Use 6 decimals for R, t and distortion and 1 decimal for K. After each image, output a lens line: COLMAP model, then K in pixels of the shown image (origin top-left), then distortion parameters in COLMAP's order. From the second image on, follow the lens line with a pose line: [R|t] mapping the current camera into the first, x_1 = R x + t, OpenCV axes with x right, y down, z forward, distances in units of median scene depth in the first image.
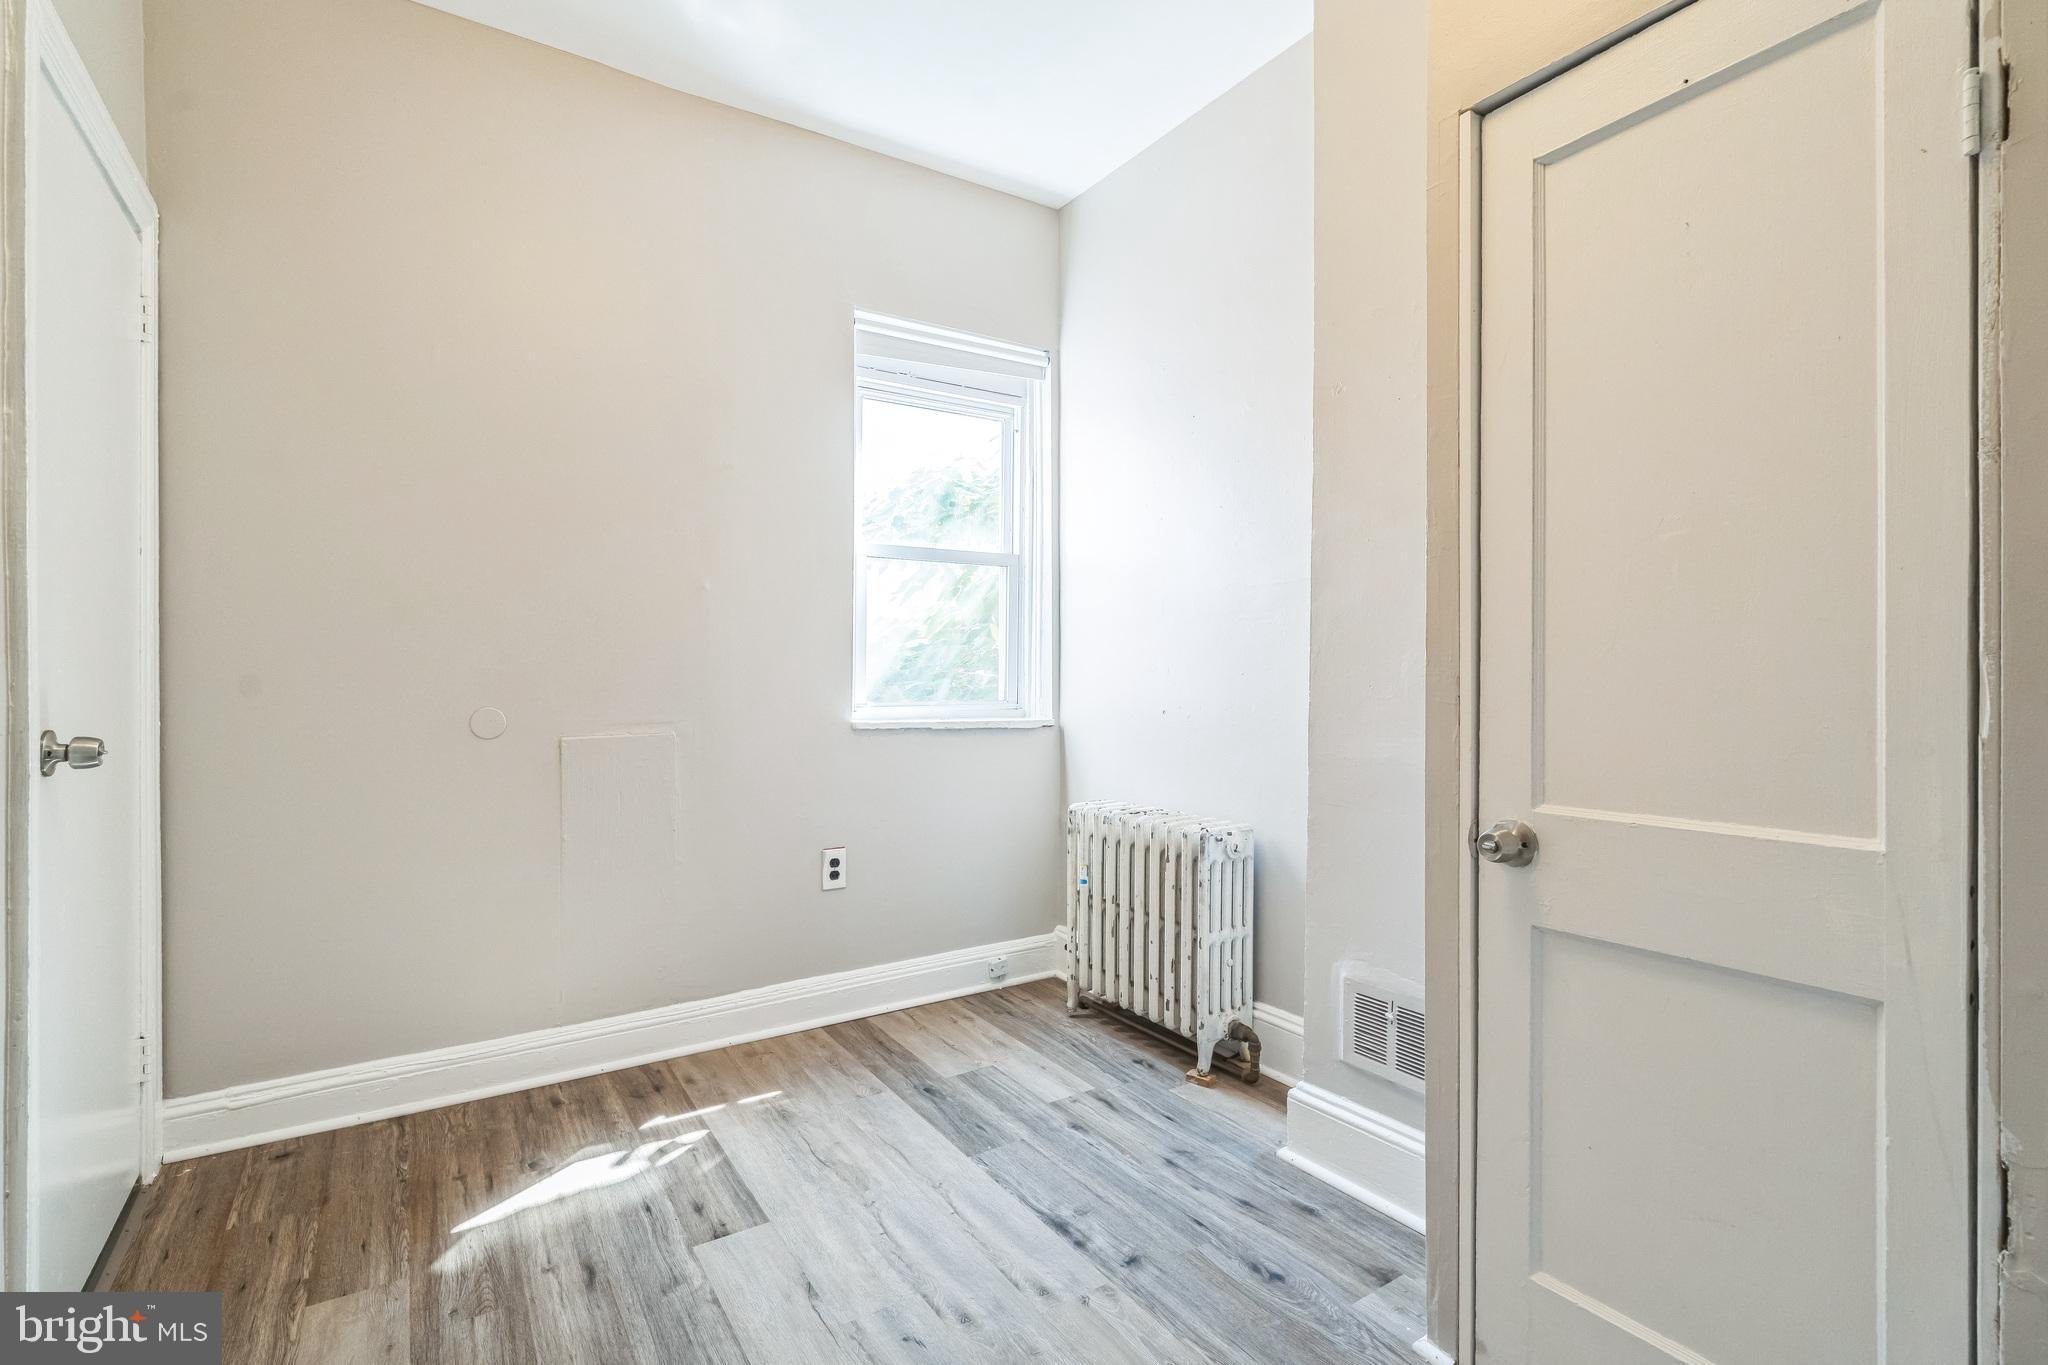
lens RADIAL K [[950.7, 0, 1031.1], [0, 950.7, 673.3], [0, 0, 1]] dist [-0.013094, 0.004603]
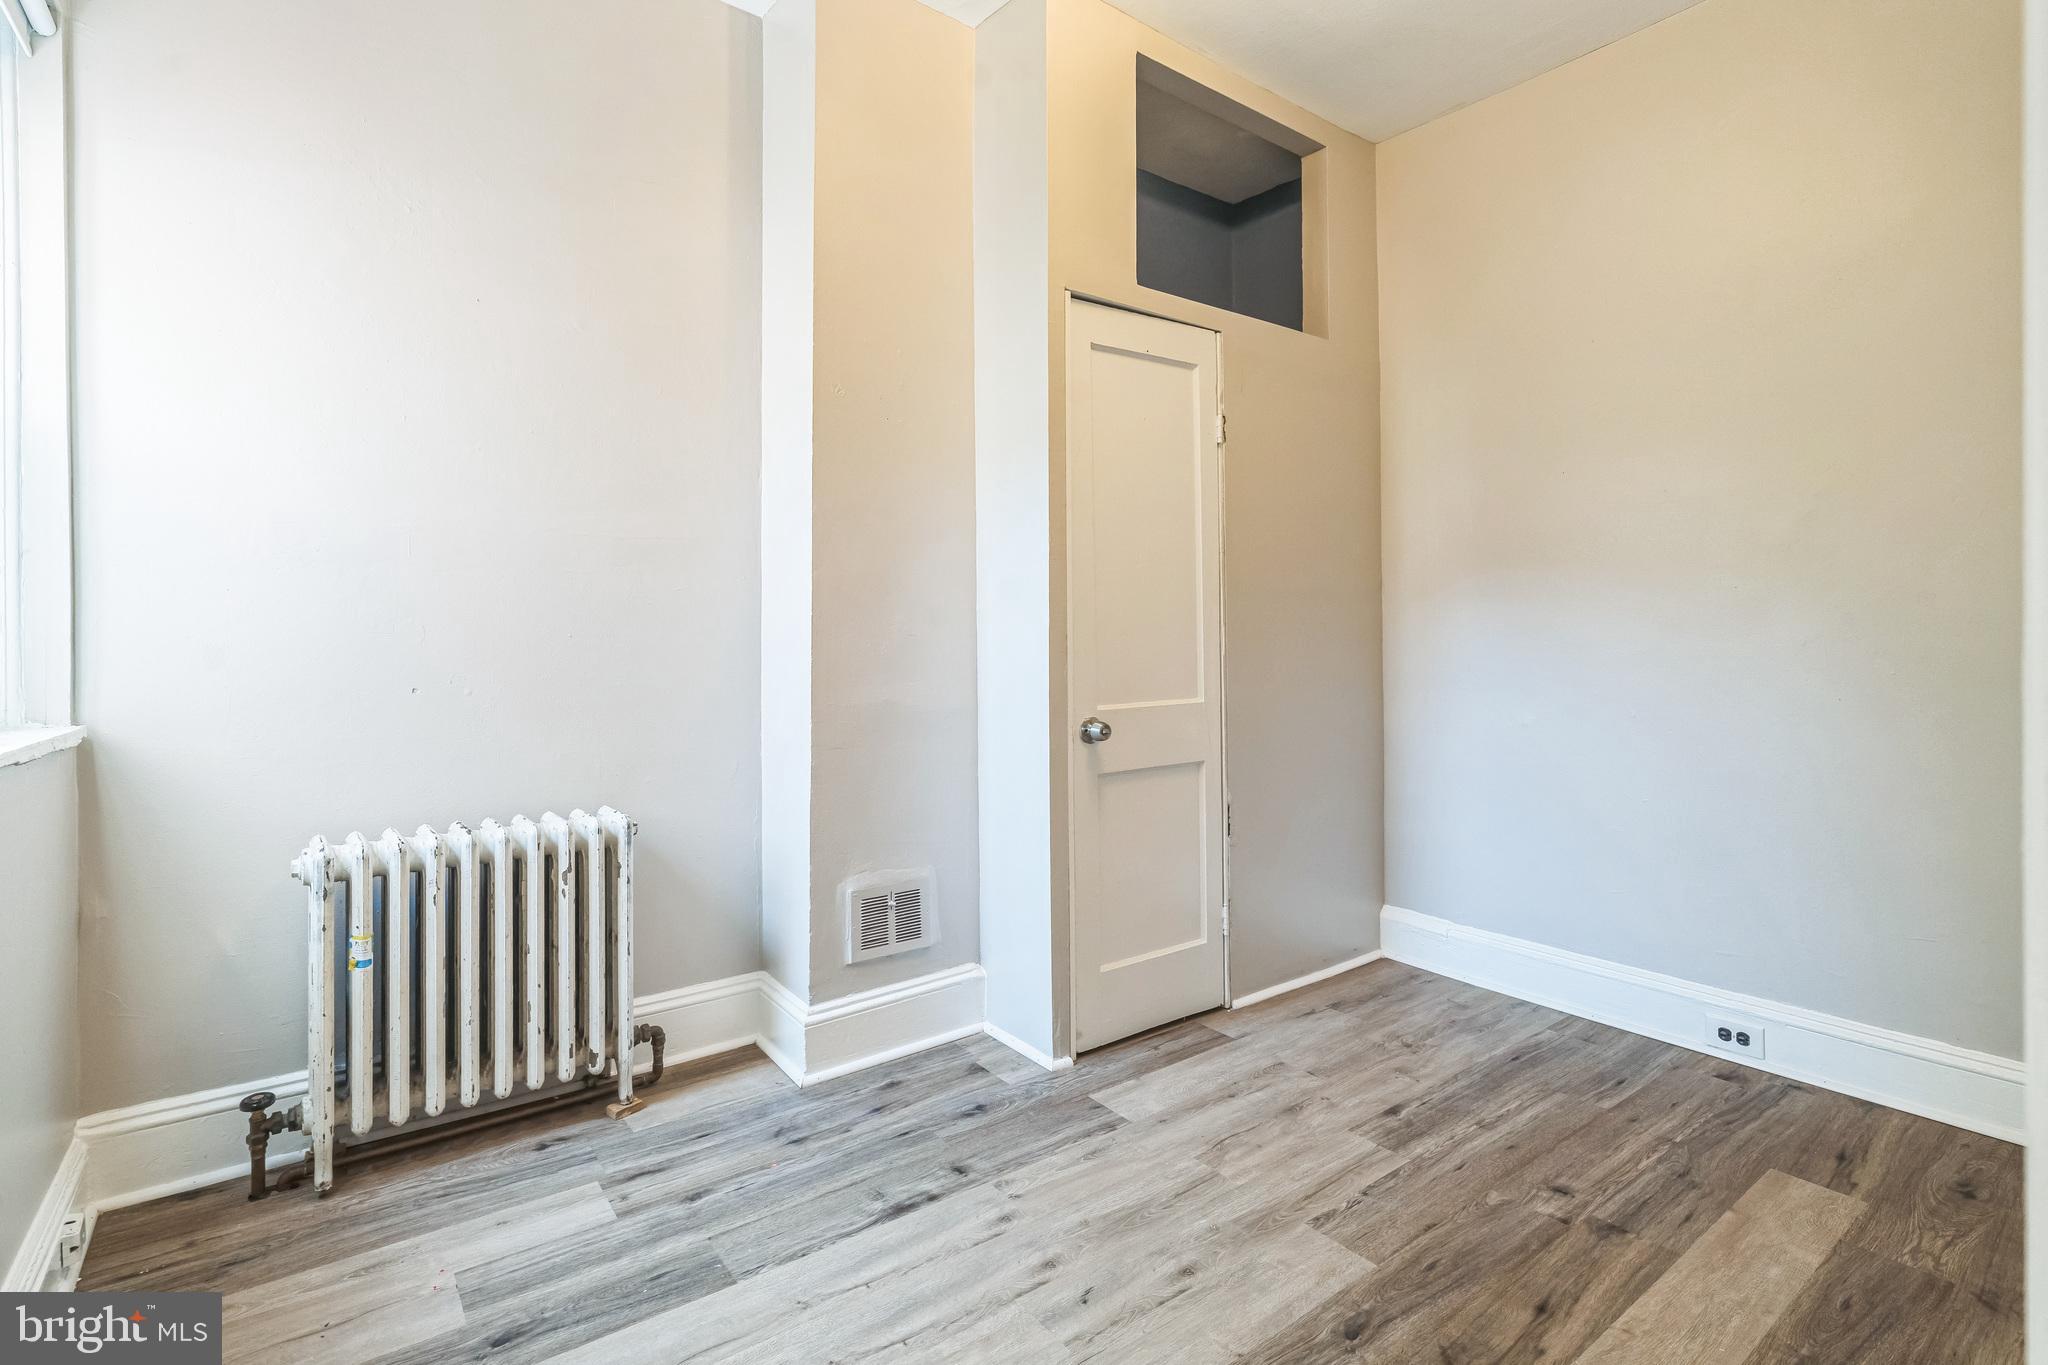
lens RADIAL K [[950.7, 0, 1001.0], [0, 950.7, 626.7], [0, 0, 1]] dist [-0.013094, 0.004603]
pose [[-0.038888, 0.009310, 0.999200, -0.879964], [0.007734, 0.999929, -0.009016, 0.001884], [-0.999214, 0.007377, -0.038957, 0.873441]]
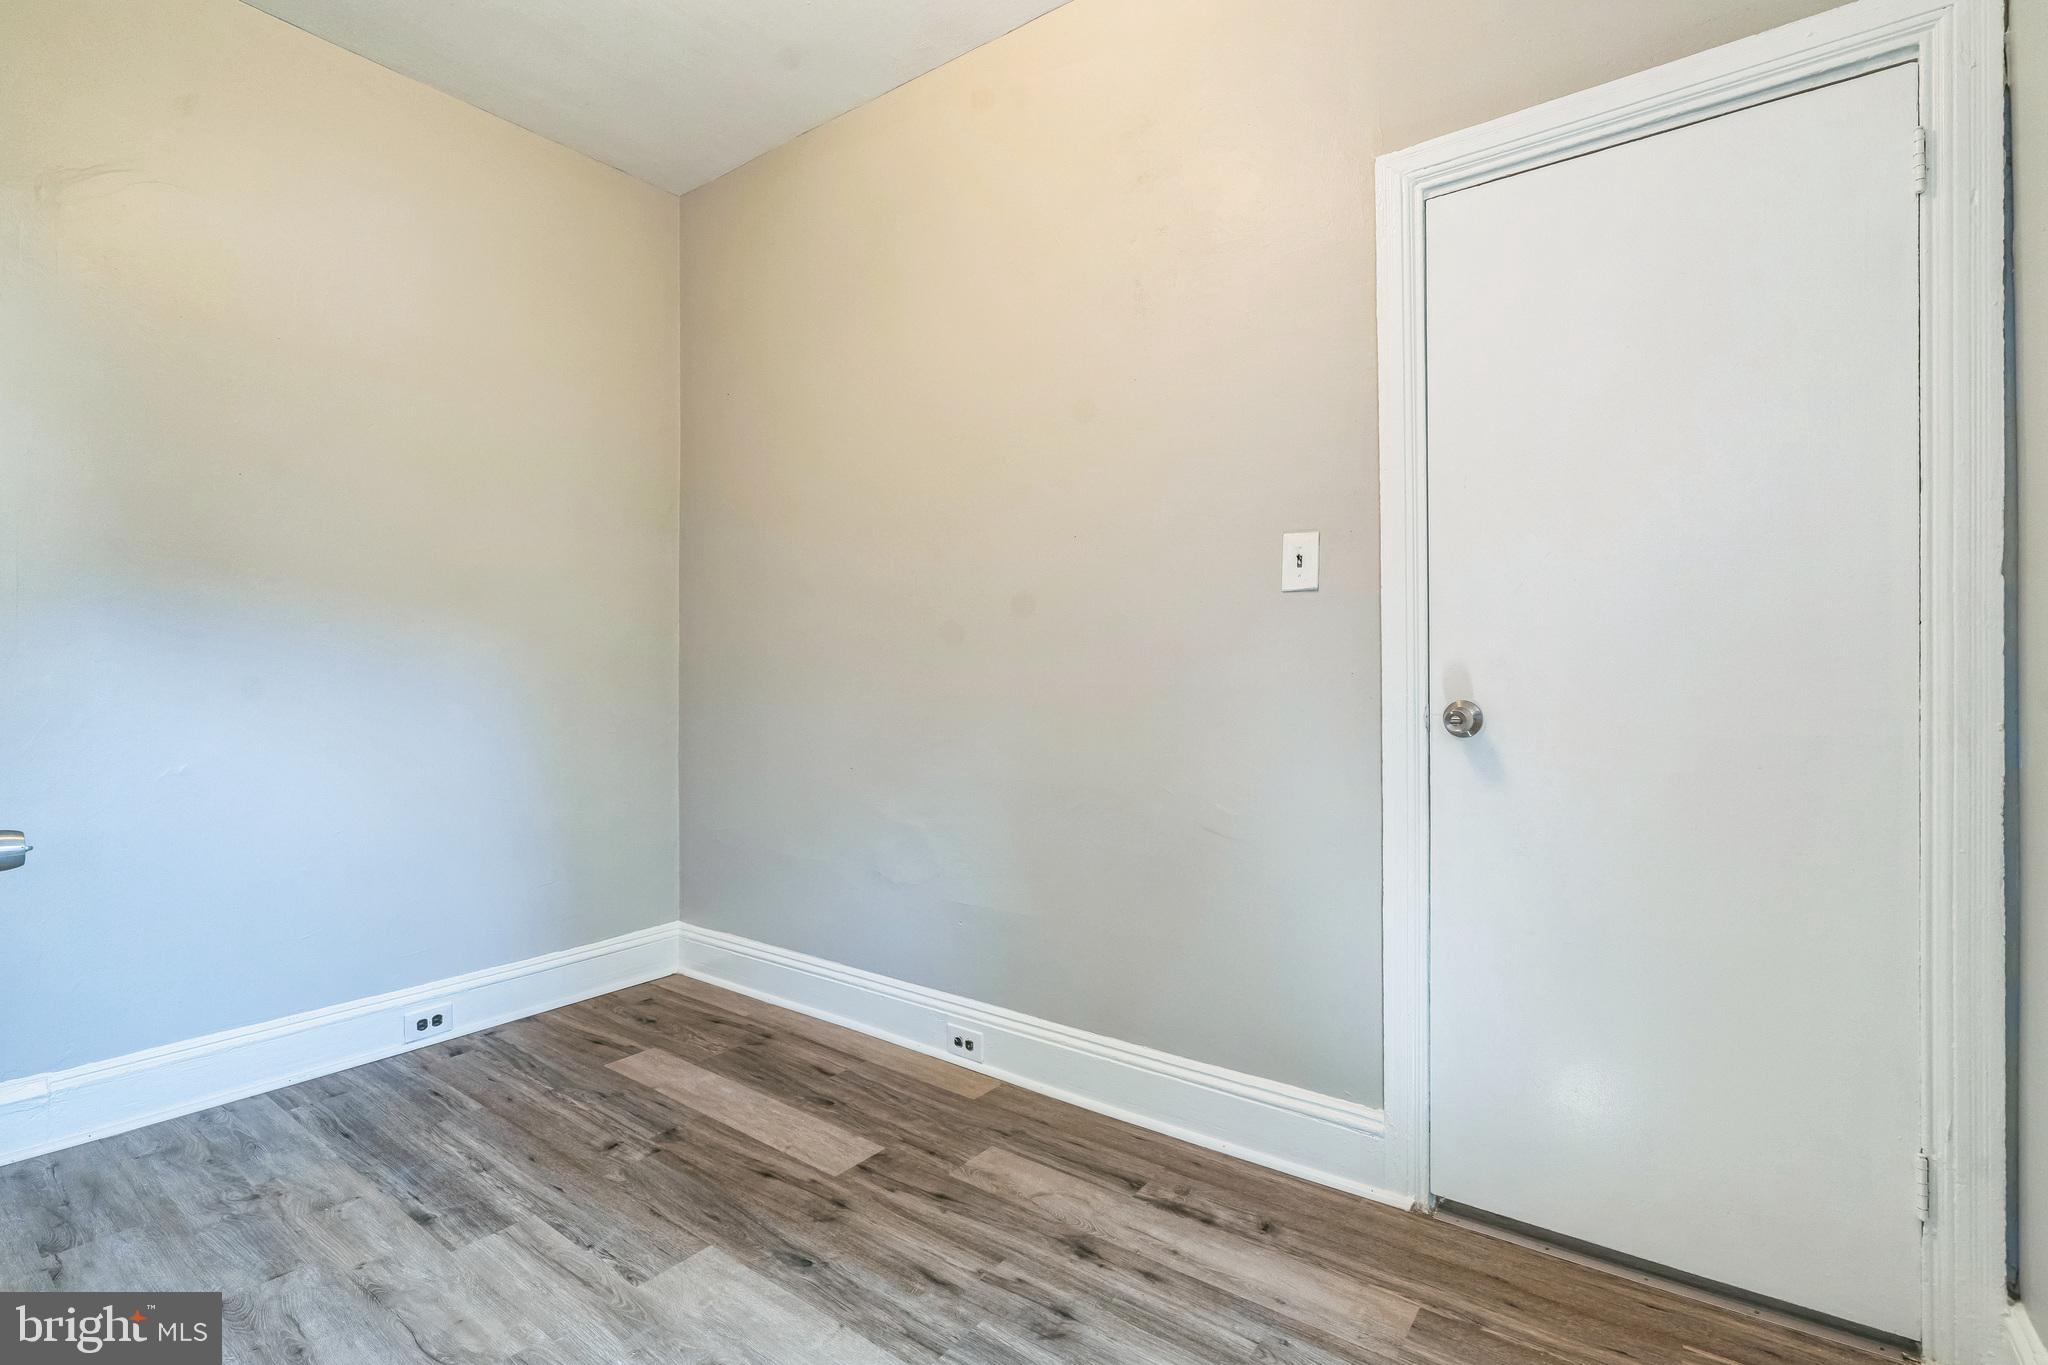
lens RADIAL K [[950.7, 0, 1013.3], [0, 950.7, 679.0], [0, 0, 1]] dist [-0.013094, 0.004603]
pose [[-0.944096, 0.001158, -0.329669, 0.444471], [-0.002280, 0.999947, 0.010041, 0.030056], [0.329663, 0.010232, -0.944043, 1.755801]]
